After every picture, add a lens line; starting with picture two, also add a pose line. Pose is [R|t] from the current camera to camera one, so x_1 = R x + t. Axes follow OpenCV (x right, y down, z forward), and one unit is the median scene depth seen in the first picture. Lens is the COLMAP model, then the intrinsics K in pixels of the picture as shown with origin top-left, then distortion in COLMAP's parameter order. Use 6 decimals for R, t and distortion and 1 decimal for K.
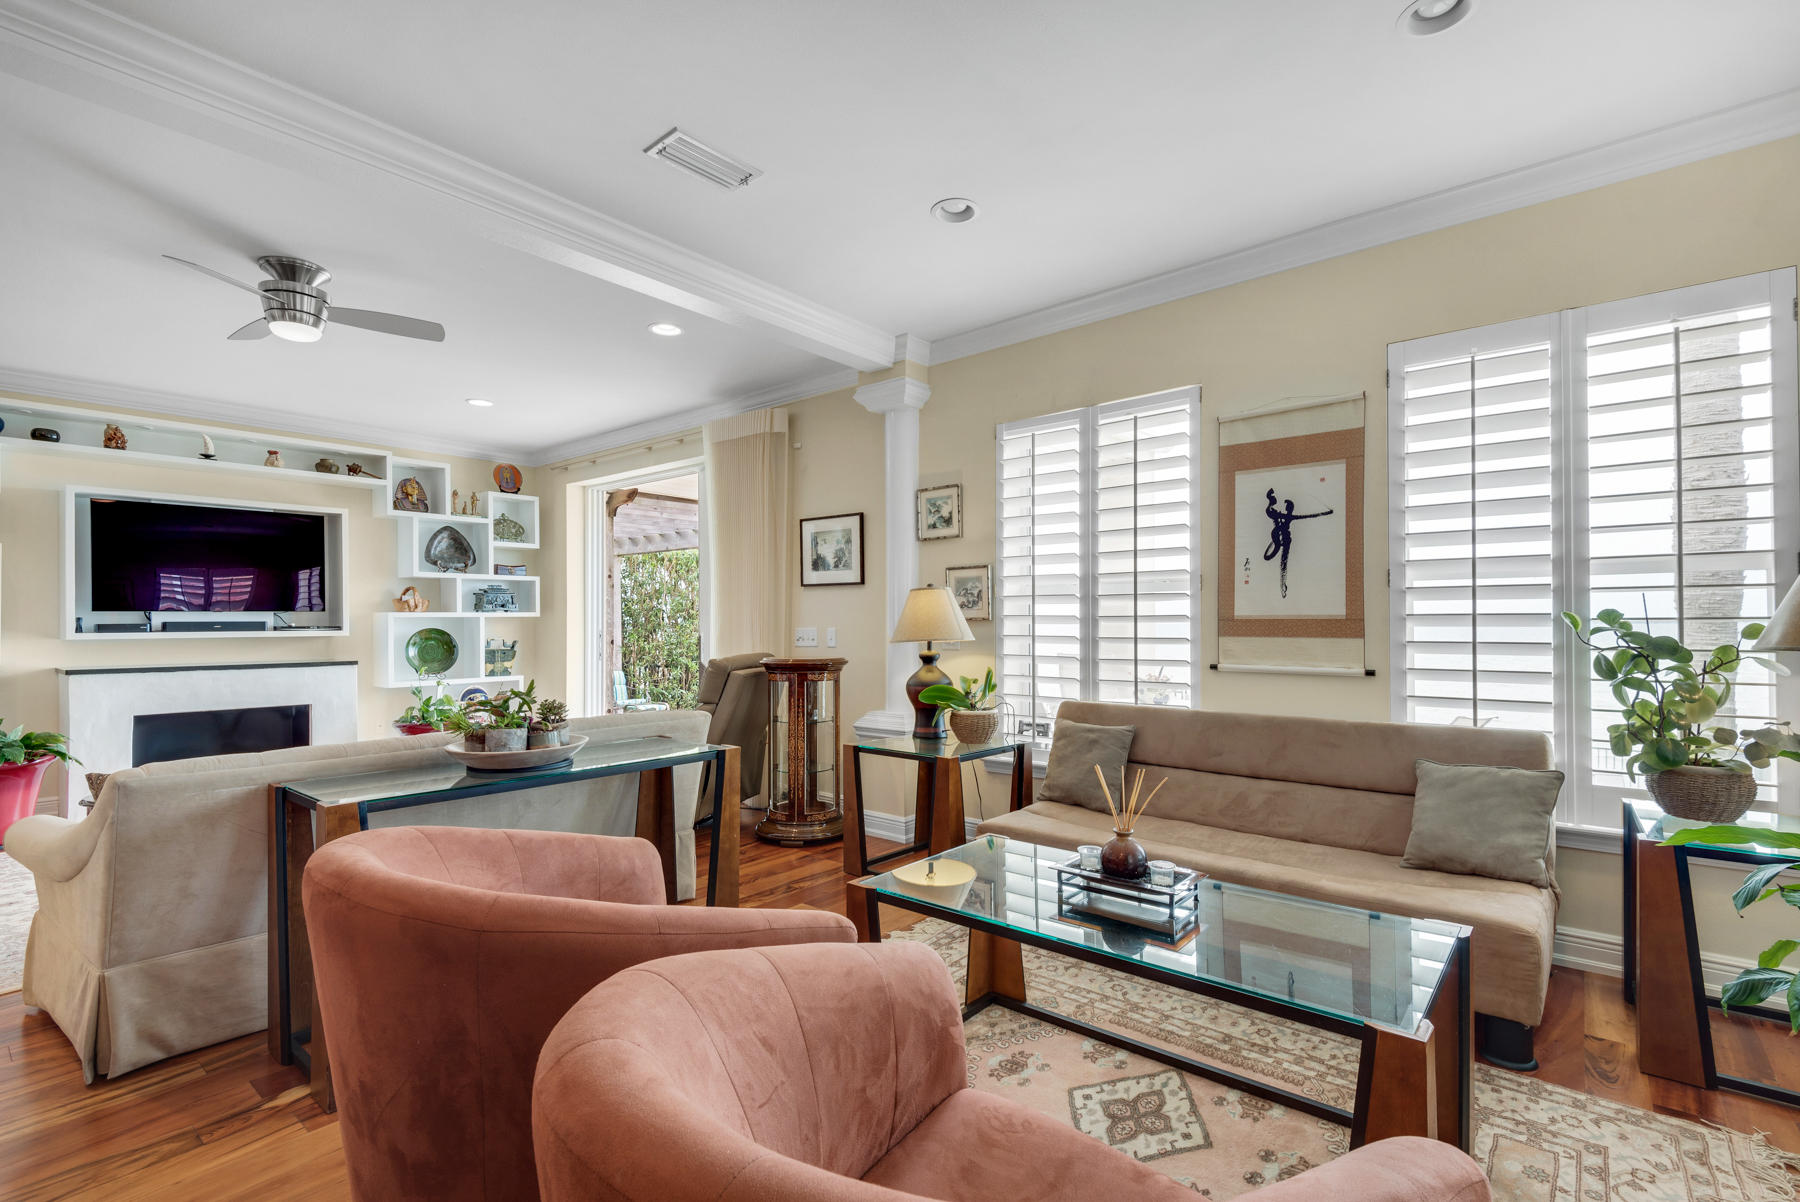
lens RADIAL K [[820.7, 0, 905.6], [0, 820.7, 617.6], [0, 0, 1]] dist [0.034573, -0.024874]
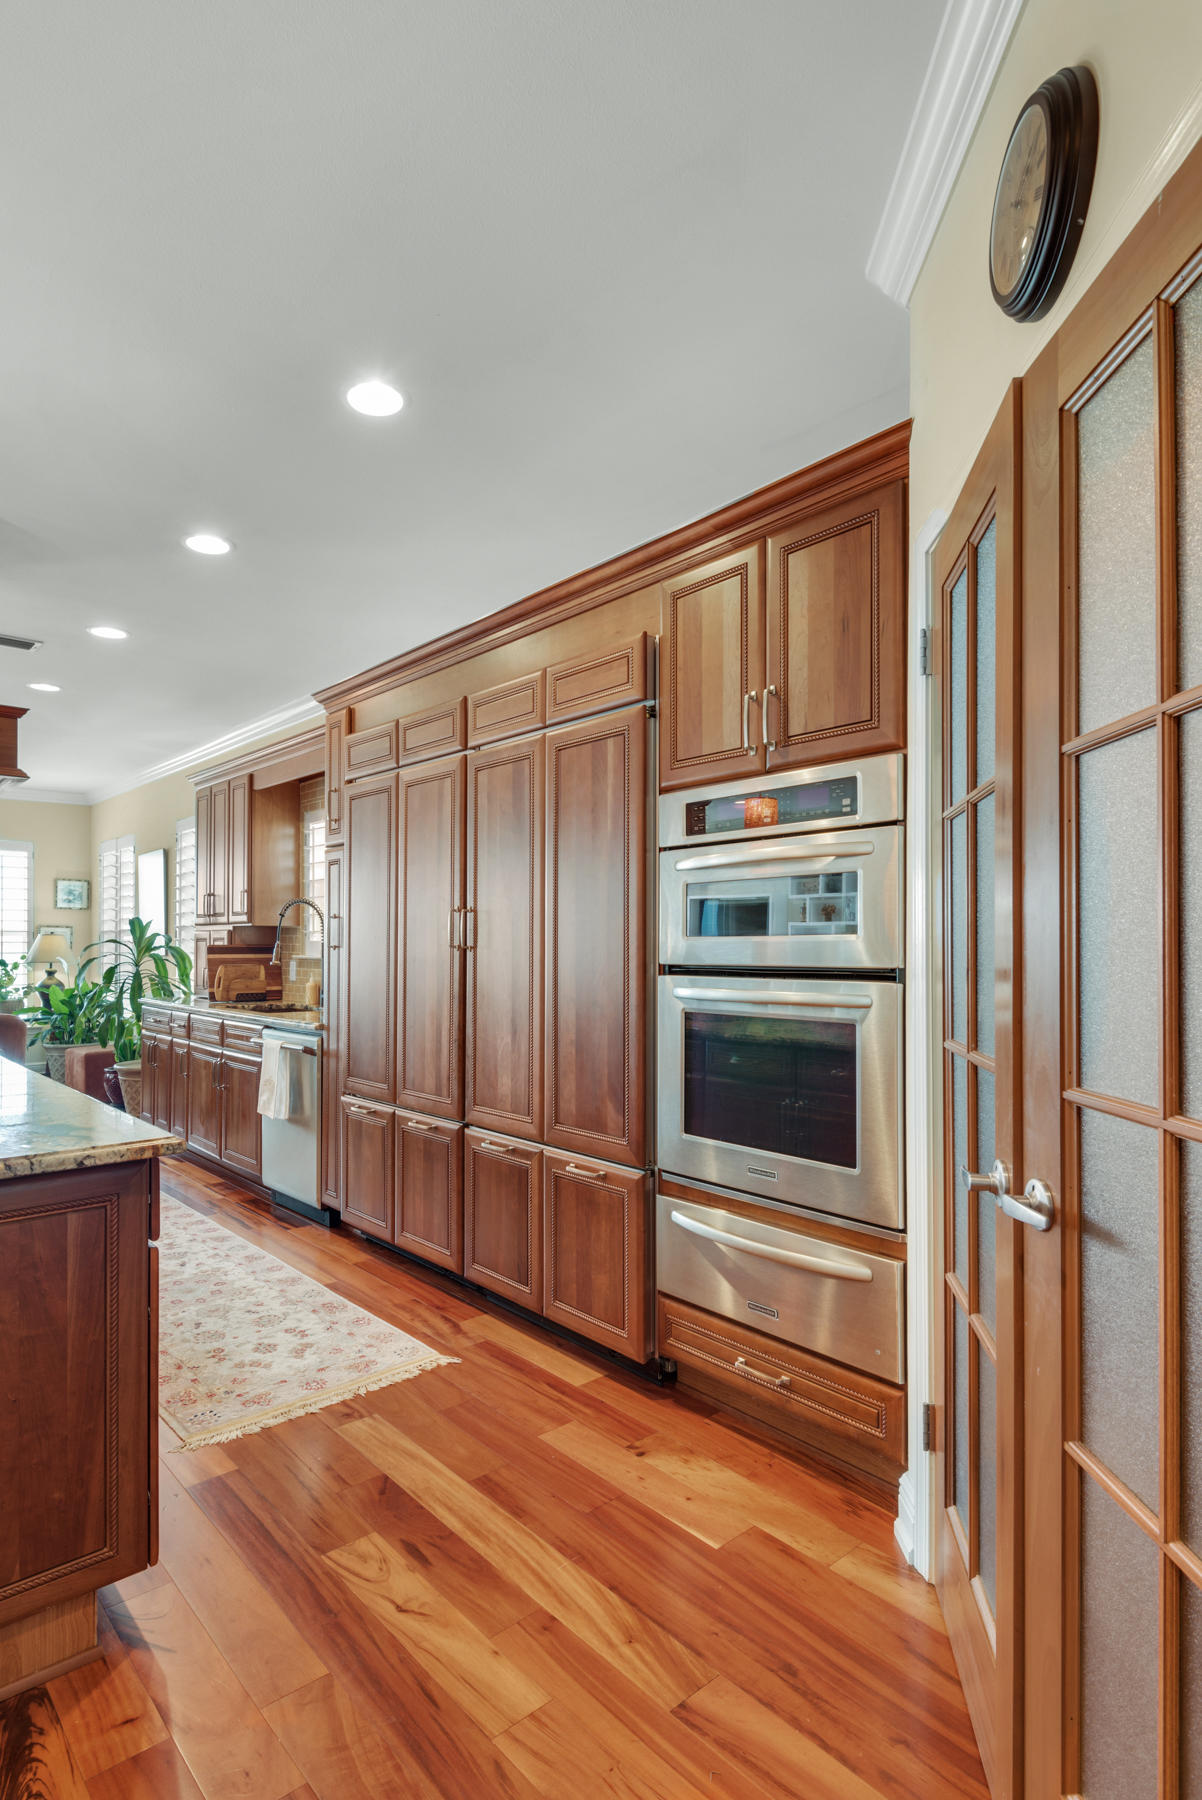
lens RADIAL K [[955.8, 0, 576.8], [0, 955.8, 932.5], [0, 0, 1]] dist [0.039526, -0.026060]
pose [[0.168108, 0.020543, 0.985554, -1.095489], [-0.008081, 0.999778, -0.019461, -0.011133], [-0.985735, -0.004692, 0.168237, -0.827534]]
